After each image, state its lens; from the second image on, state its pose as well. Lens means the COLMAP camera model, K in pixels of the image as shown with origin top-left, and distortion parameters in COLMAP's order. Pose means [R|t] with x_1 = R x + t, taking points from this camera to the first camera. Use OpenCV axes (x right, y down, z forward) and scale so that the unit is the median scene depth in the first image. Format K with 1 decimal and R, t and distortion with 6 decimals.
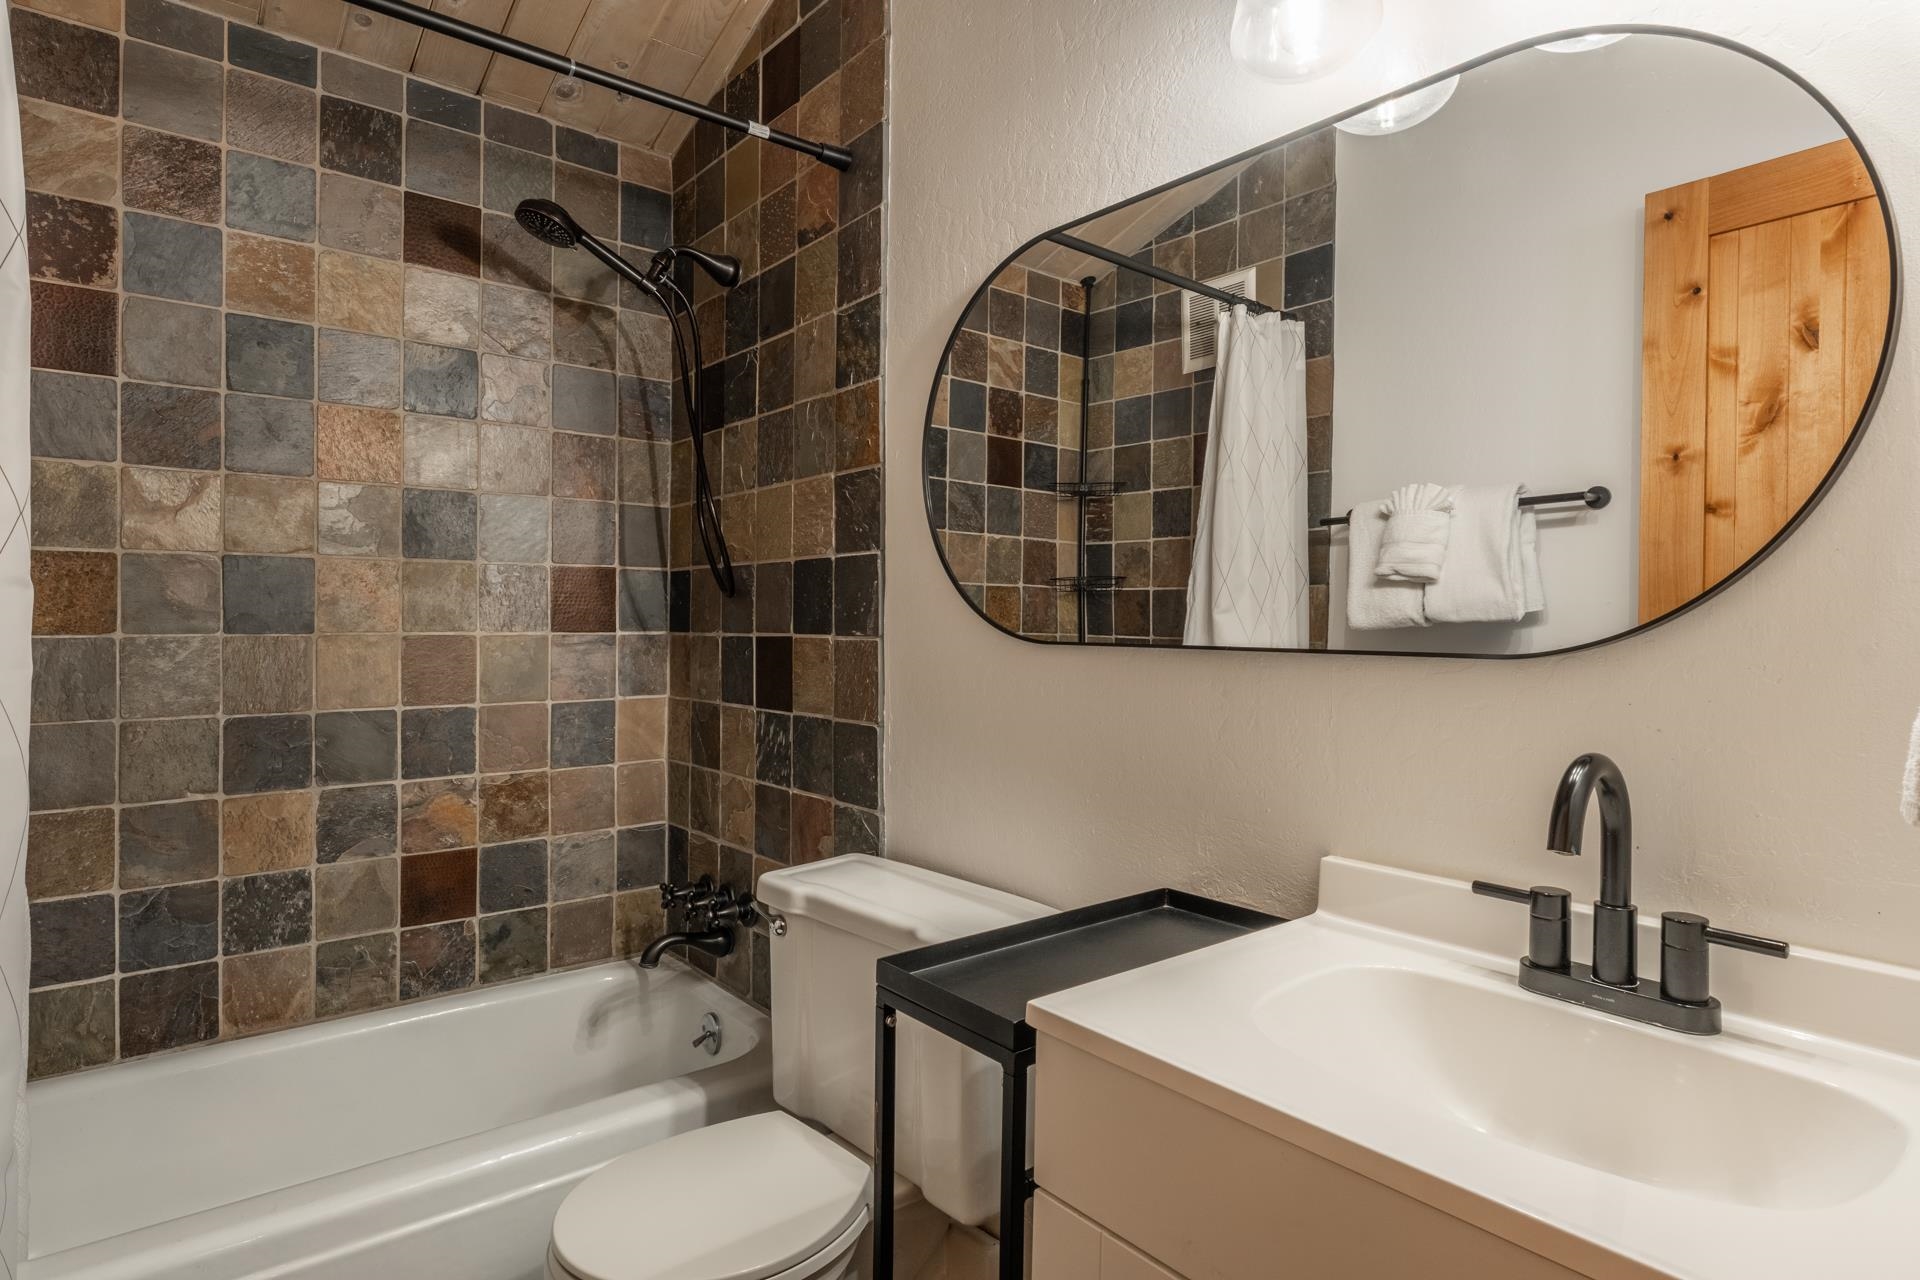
lens RADIAL K [[1032.6, 0, 951.8], [0, 1032.6, 628.6], [0, 0, 1]] dist [0.002291, -0.003831]
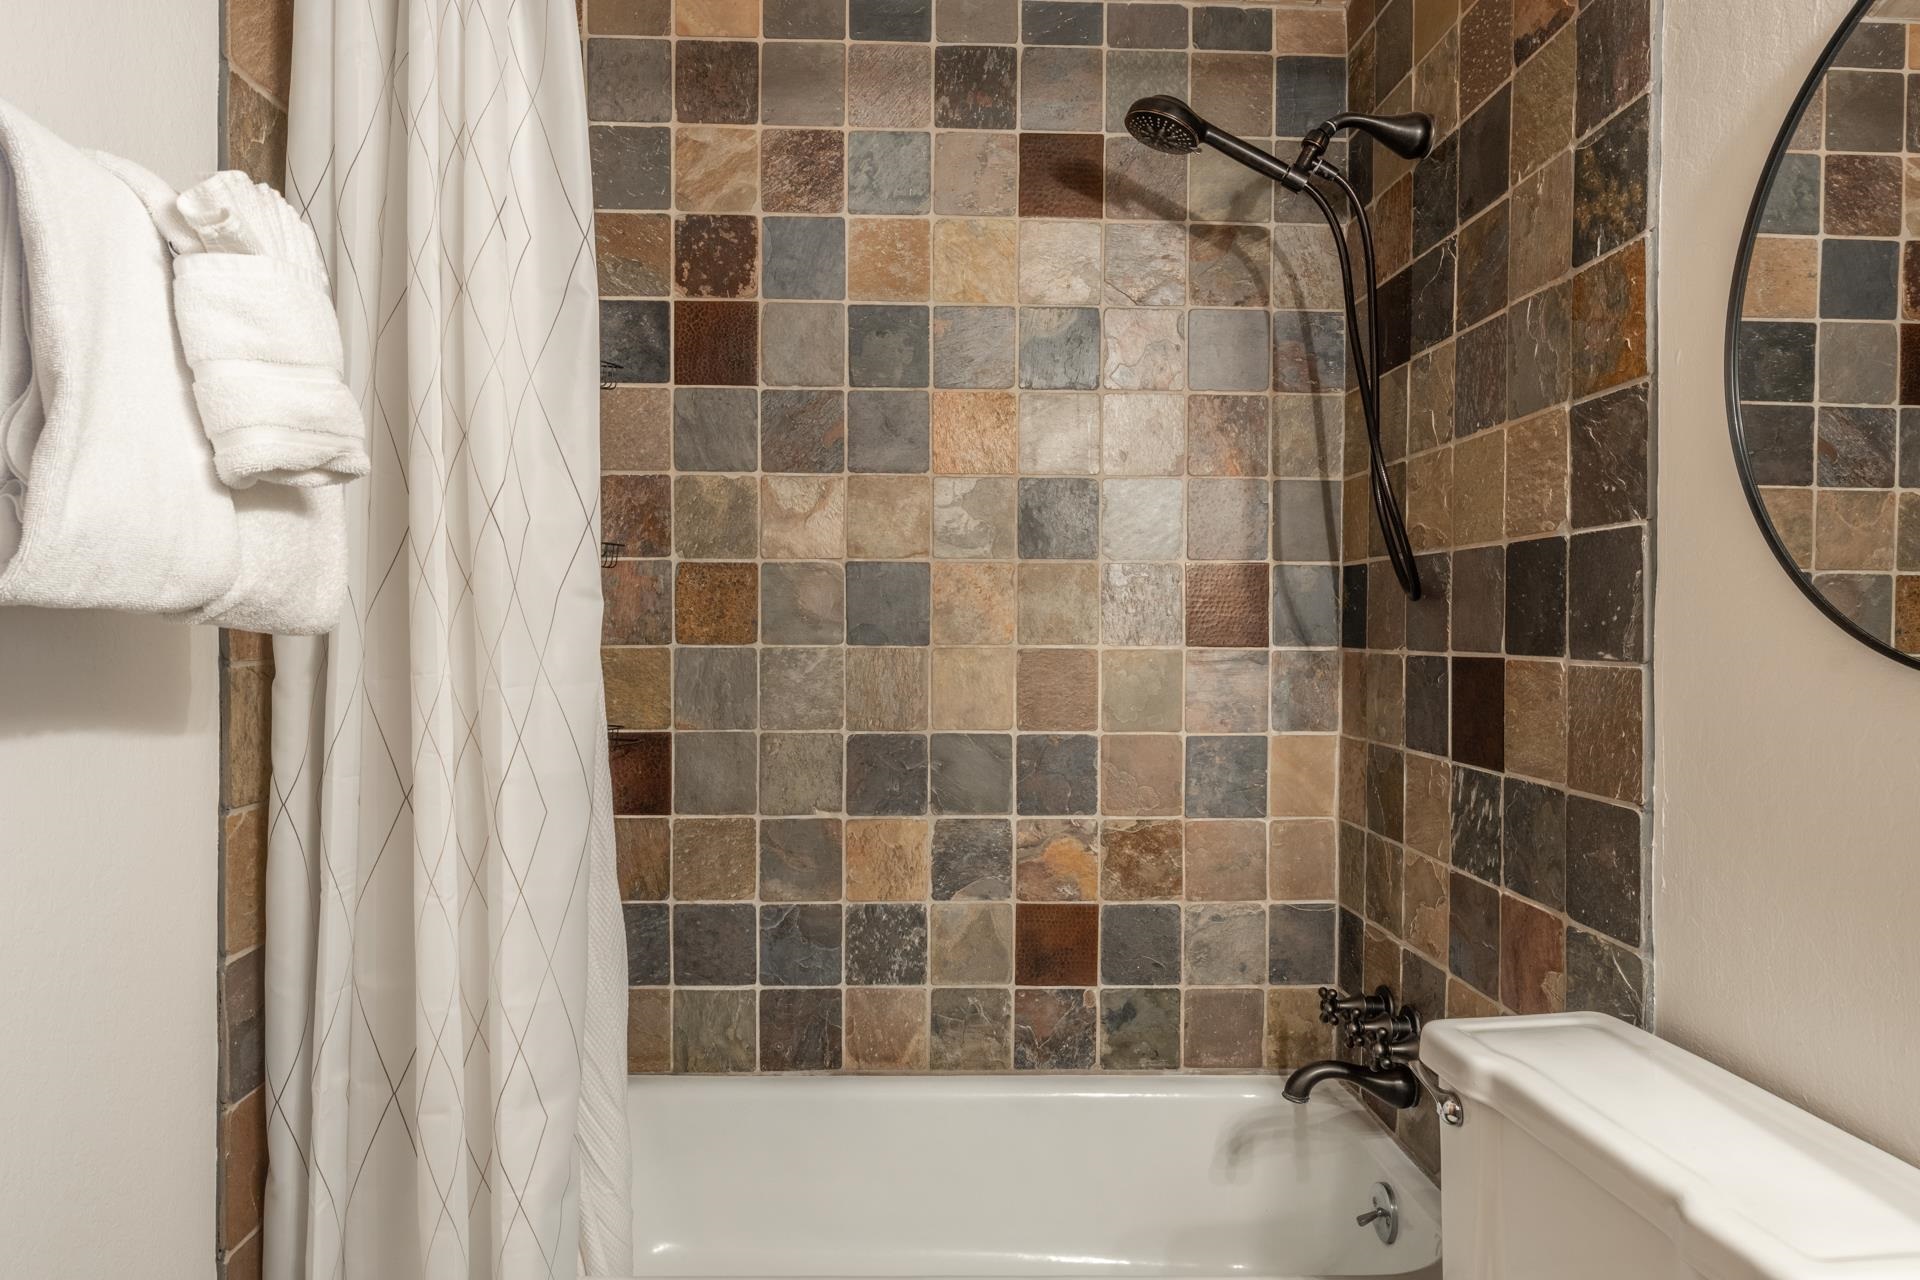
lens RADIAL K [[1163.8, 0, 960.3], [0, 1163.8, 632.7], [0, 0, 1]] dist [-0.002404, 0.000745]
pose [[0.787587, 0.005663, -0.616178, 0.031936], [-0.007636, 0.999971, -0.000570, -0.005993], [0.616156, 0.005154, 0.787607, 0.206604]]
